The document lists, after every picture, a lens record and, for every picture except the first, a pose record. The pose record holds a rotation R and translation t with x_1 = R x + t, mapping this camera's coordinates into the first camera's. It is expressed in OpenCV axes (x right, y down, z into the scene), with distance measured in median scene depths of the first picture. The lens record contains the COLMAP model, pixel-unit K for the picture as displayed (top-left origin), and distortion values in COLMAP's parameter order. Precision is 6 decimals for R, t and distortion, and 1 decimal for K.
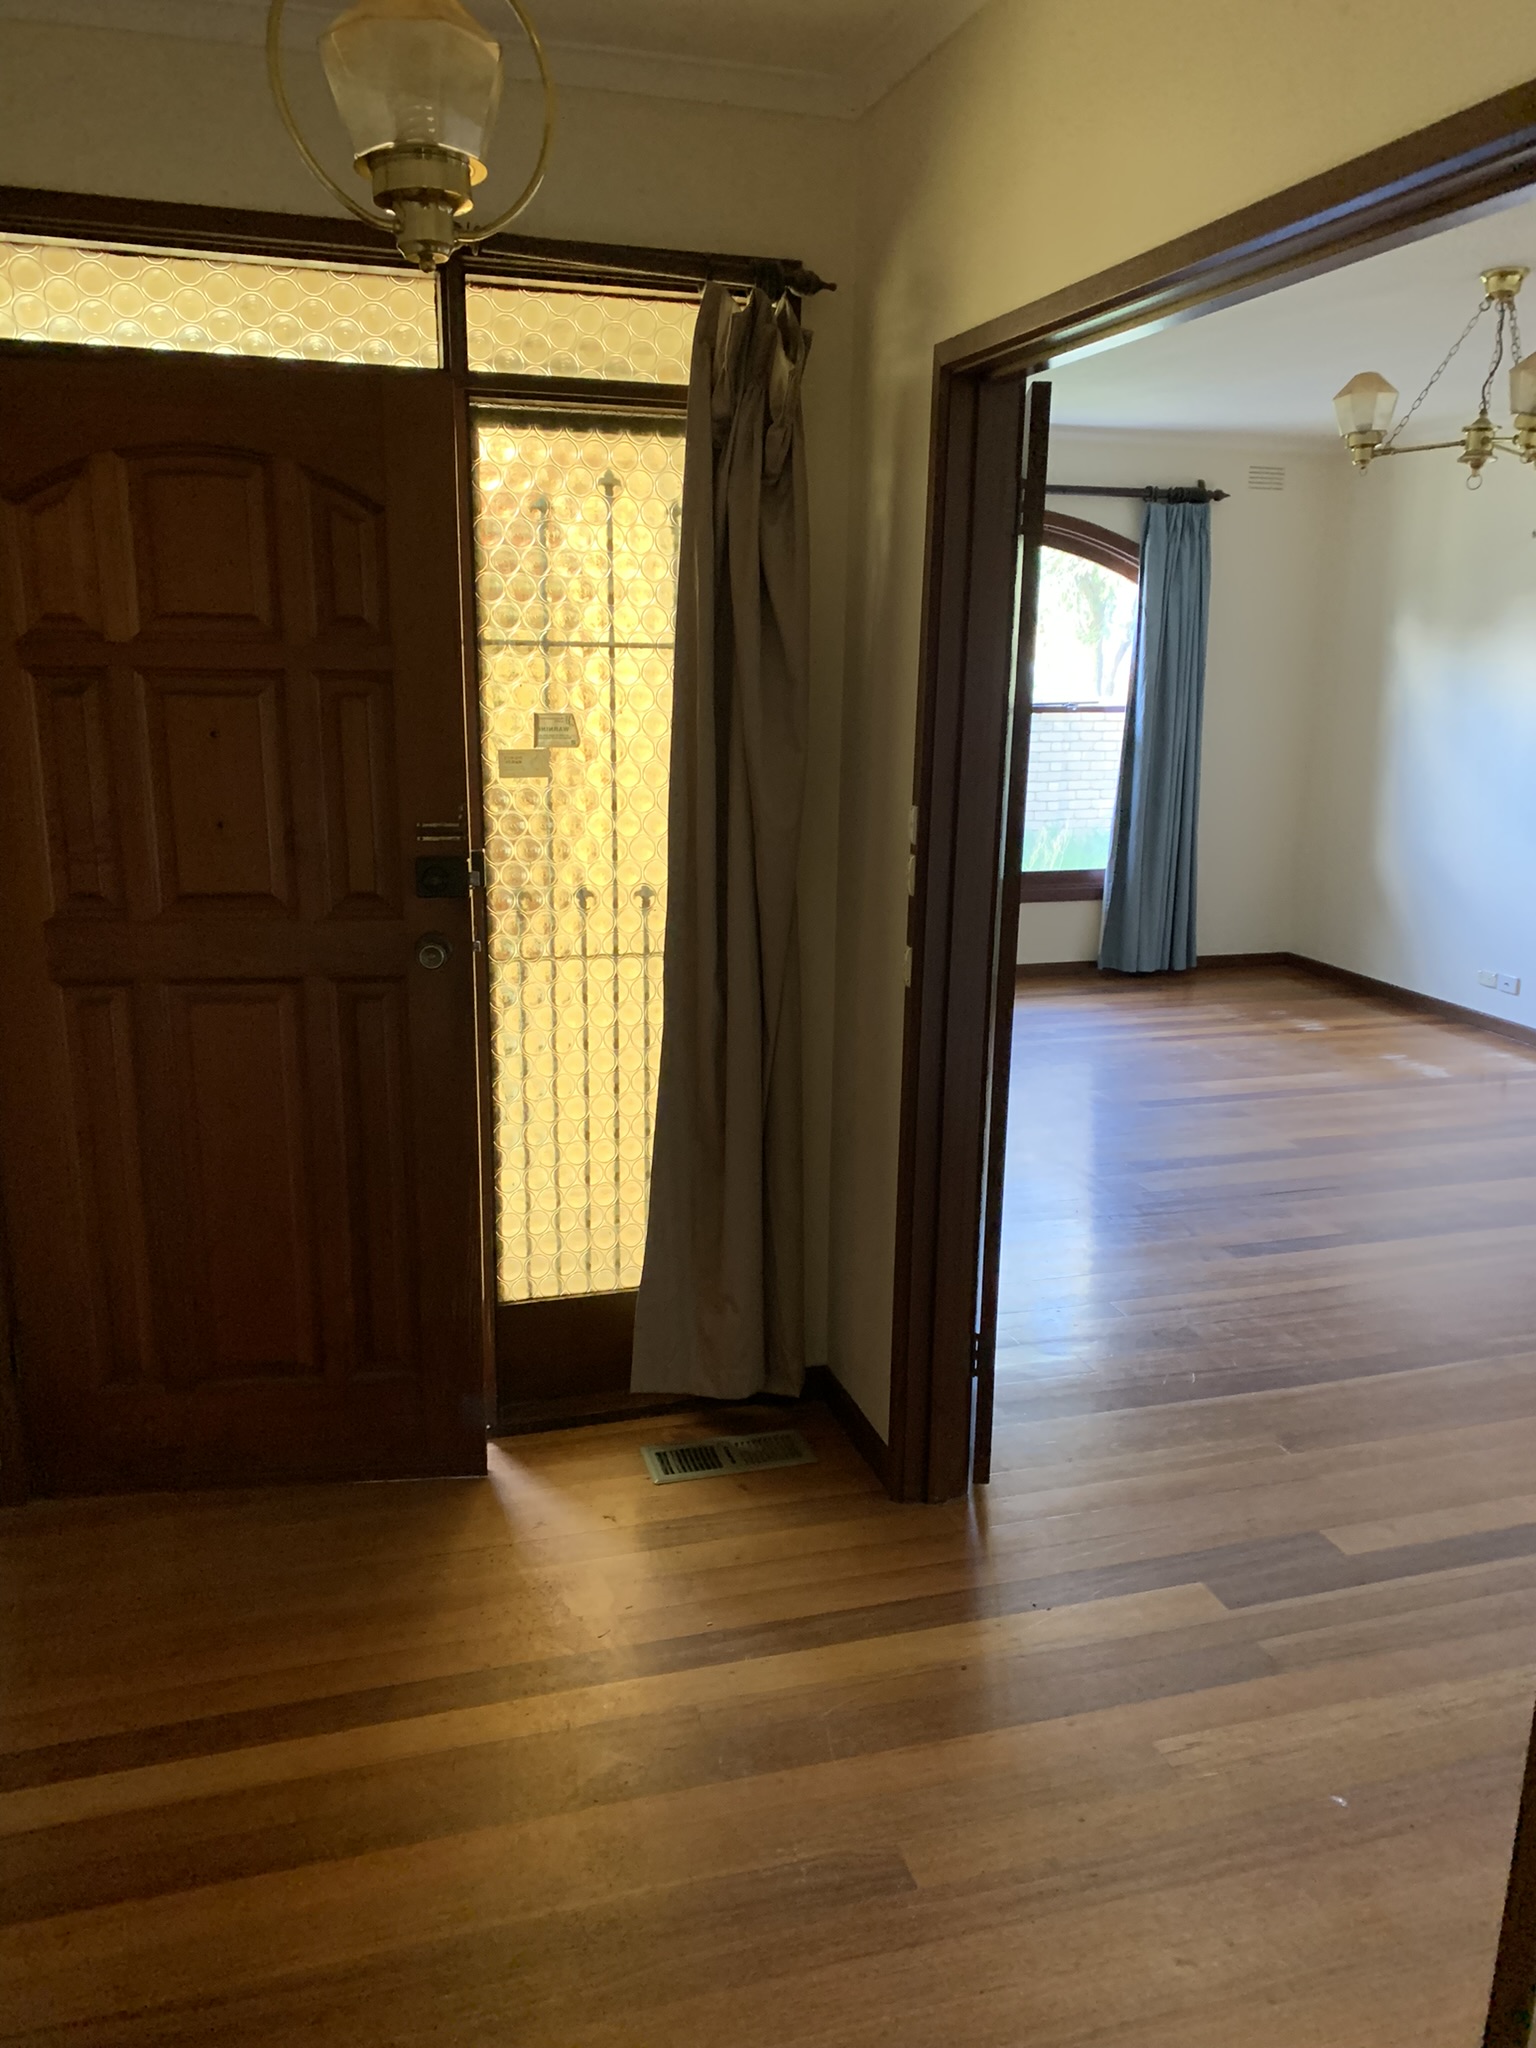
lens RADIAL K [[1562.3, 0, 768.5], [0, 1562.3, 1041.0], [0, 0, 1]] dist [0.033476, -0.027139]
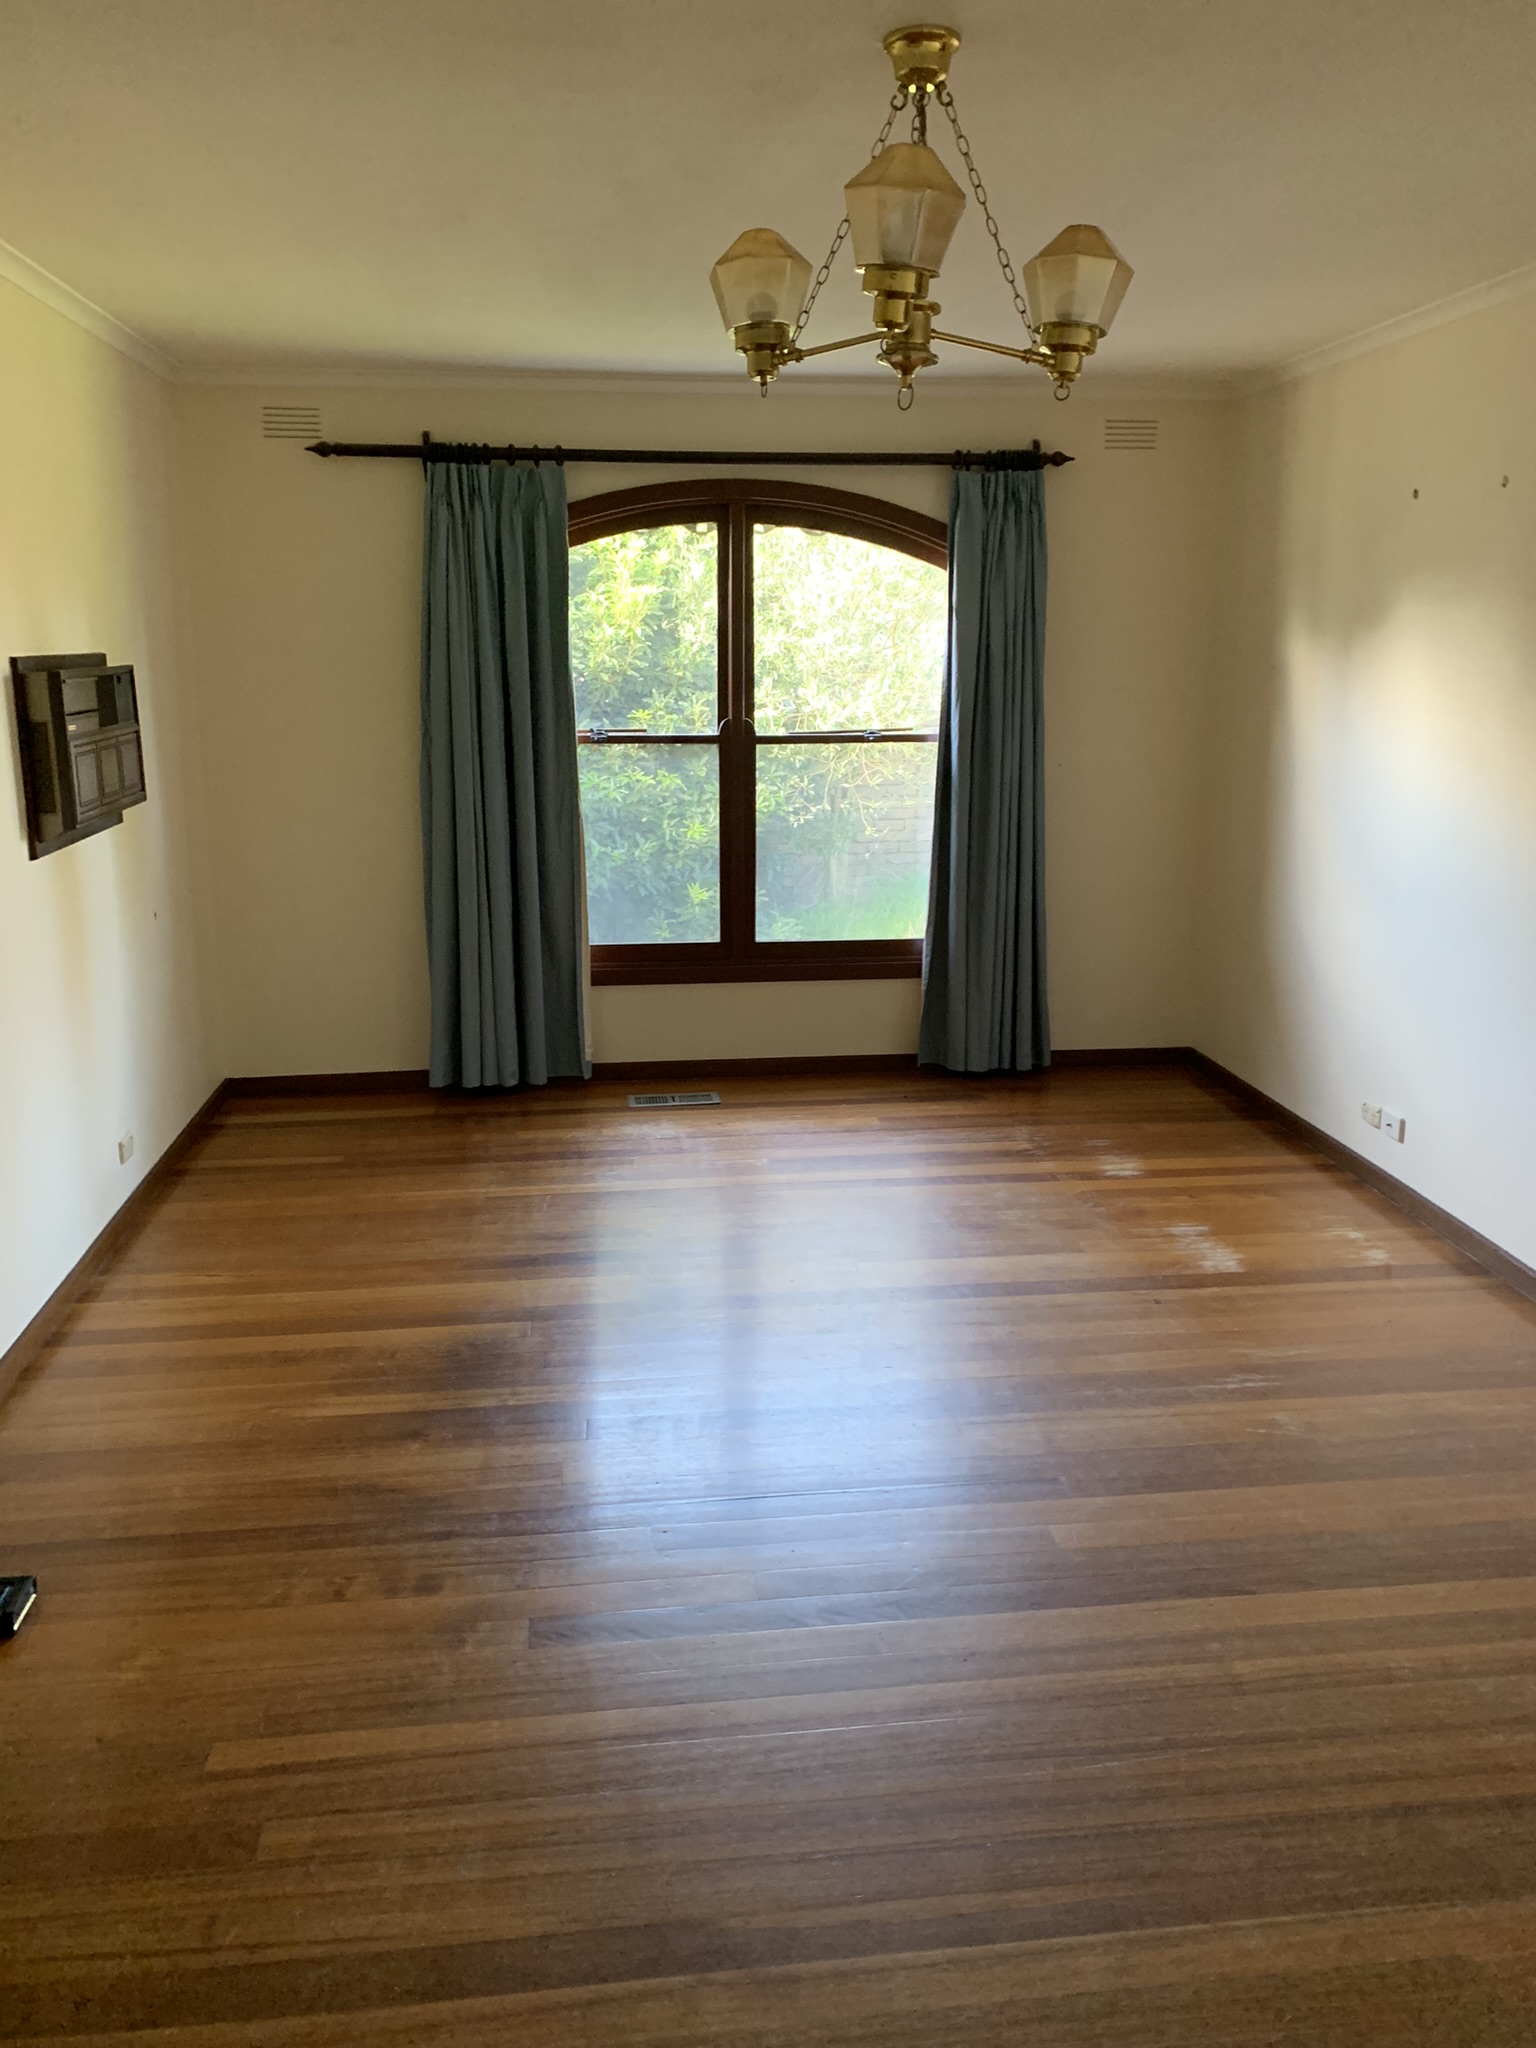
lens RADIAL K [[1562.3, 0, 714.1], [0, 1562.3, 1031.7], [0, 0, 1]] dist [0.033476, -0.027139]
pose [[0.982430, 0.028839, -0.184389, 0.306379], [-0.030308, 0.999527, -0.005150, -0.067382], [0.184153, 0.010648, 0.982840, 0.249464]]
